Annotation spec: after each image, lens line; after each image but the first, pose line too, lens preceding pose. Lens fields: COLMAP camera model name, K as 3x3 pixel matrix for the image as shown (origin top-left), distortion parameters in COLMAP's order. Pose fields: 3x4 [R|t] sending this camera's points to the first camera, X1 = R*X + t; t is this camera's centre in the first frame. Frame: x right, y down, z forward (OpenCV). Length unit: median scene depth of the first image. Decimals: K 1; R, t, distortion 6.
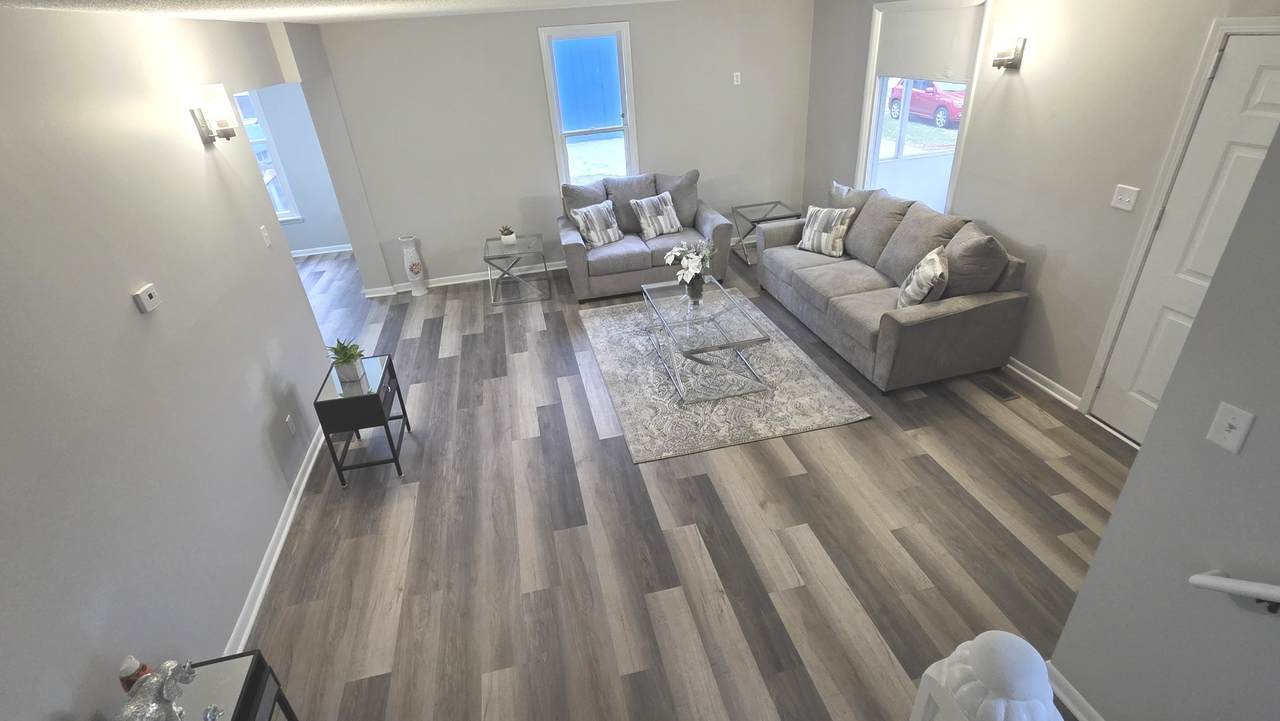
lens RADIAL K [[609.5, 0, 640.0], [0, 609.5, 360.5], [0, 0, 1]] dist [-0.001627, 0.000005]
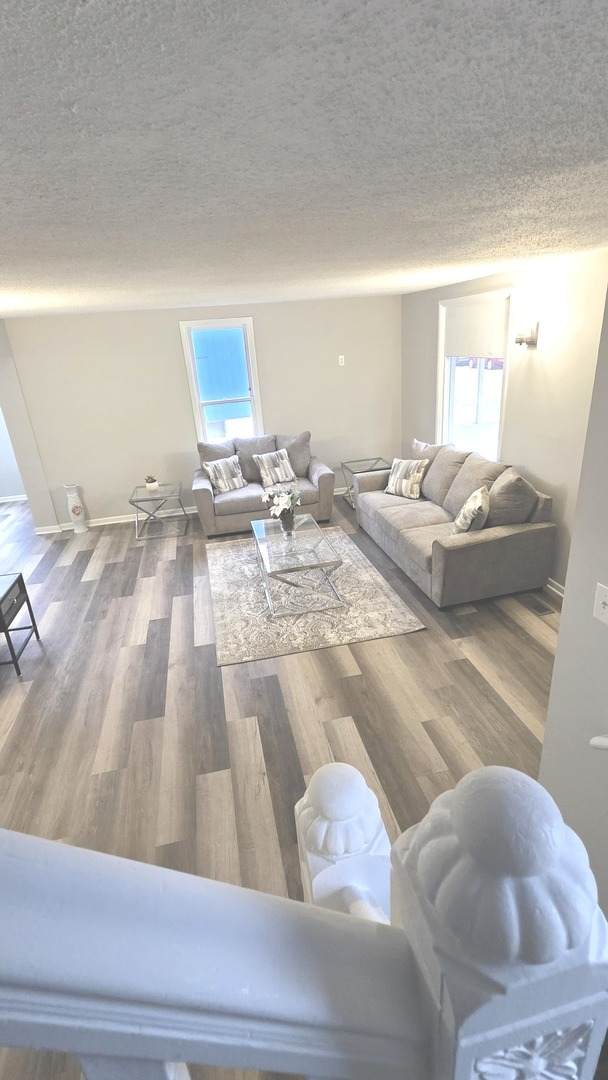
lens RADIAL K [[514.3, 0, 304.0], [0, 514.3, 540.0], [0, 0, 1]] dist [-0.001627, 0.000005]
pose [[0.999893, 0.003214, -0.014268, 0.148840], [-0.004883, 0.992941, -0.118511, 0.039988], [0.013786, 0.118568, 0.992850, -0.002209]]
